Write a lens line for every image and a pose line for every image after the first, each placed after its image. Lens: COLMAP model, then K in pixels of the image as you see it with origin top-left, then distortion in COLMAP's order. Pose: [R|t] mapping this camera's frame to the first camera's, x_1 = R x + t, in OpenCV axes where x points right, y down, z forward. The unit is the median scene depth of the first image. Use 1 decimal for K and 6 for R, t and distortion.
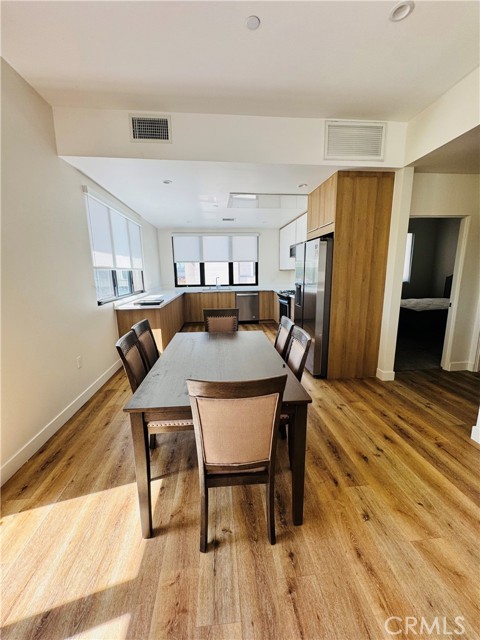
lens RADIAL K [[256.8, 0, 240.0], [0, 256.8, 320.0], [0, 0, 1]] dist [0.000058, -0.000216]
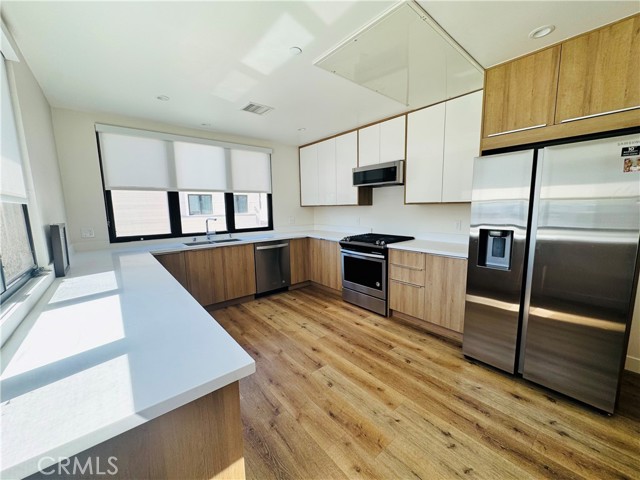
lens RADIAL K [[256.8, 0, 320.0], [0, 256.8, 240.0], [0, 0, 1]] dist [0.000058, -0.000216]
pose [[0.826810, -0.071217, 0.557954, -0.211919], [0.110951, 0.993112, -0.037653, -0.079110], [-0.551429, 0.093037, 0.829017, 0.442651]]
